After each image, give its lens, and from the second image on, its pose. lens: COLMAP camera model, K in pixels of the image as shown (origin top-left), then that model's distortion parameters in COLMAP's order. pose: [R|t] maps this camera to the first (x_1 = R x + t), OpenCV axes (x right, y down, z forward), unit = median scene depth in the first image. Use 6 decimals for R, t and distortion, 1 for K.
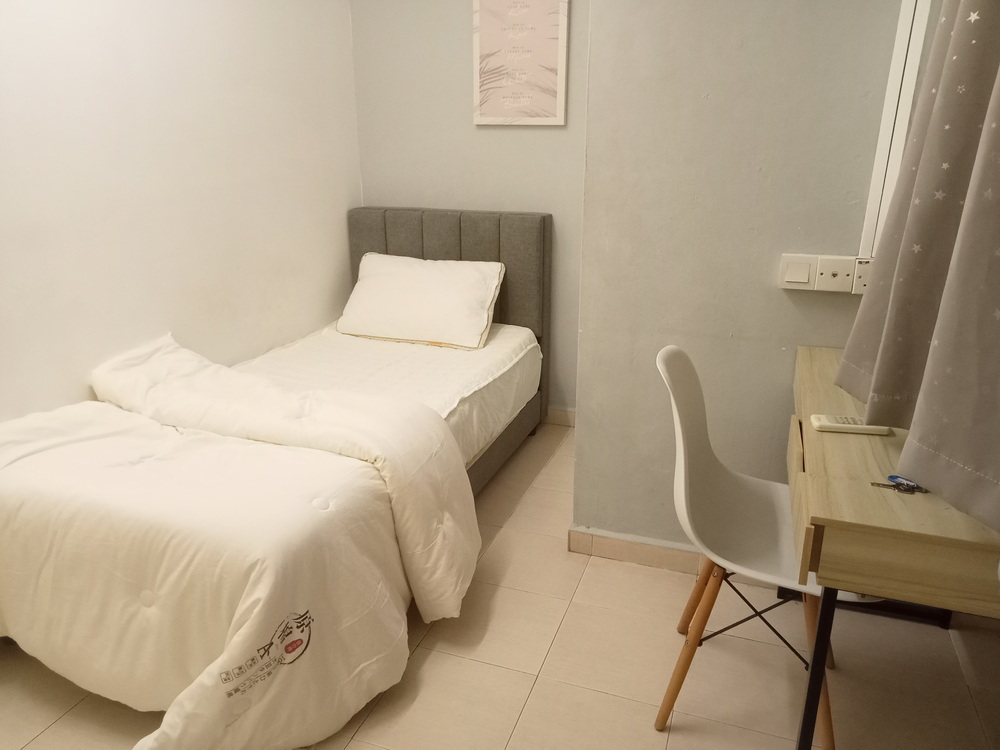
lens RADIAL K [[710.2, 0, 500.0], [0, 710.2, 375.0], [0, 0, 1]] dist [0.000004, -0.003210]
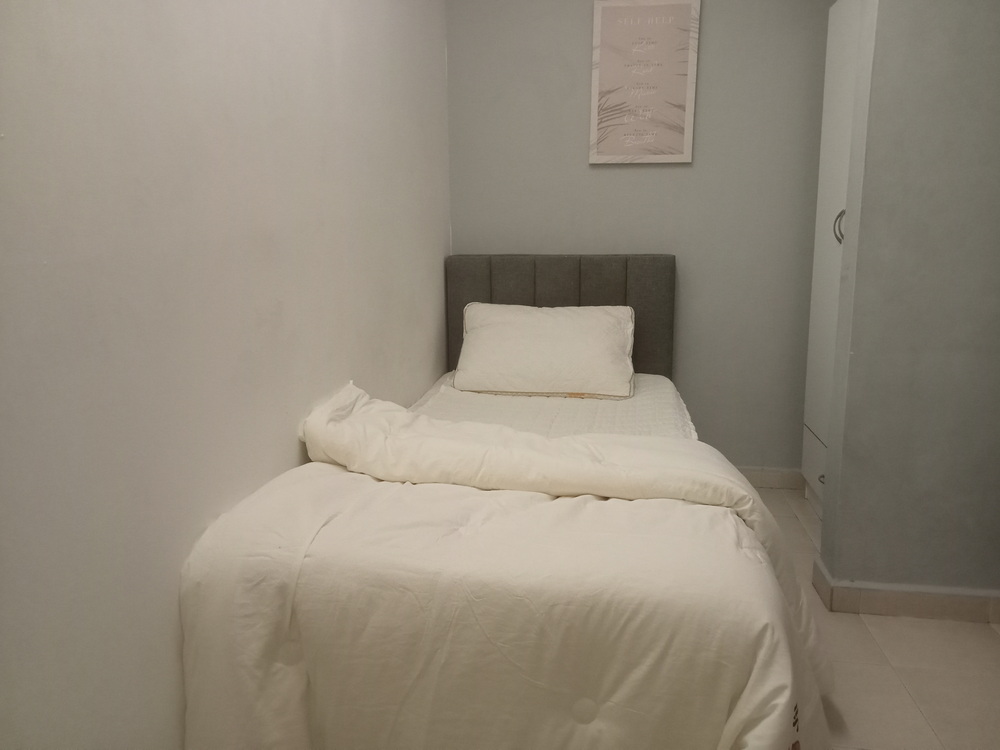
lens RADIAL K [[710.2, 0, 500.0], [0, 710.2, 375.0], [0, 0, 1]] dist [0.000004, -0.003210]
pose [[0.984617, -0.040144, 0.170051, -0.336997], [0.060965, 0.991015, -0.119047, 0.031225], [-0.163744, 0.127582, 0.978218, 0.139177]]
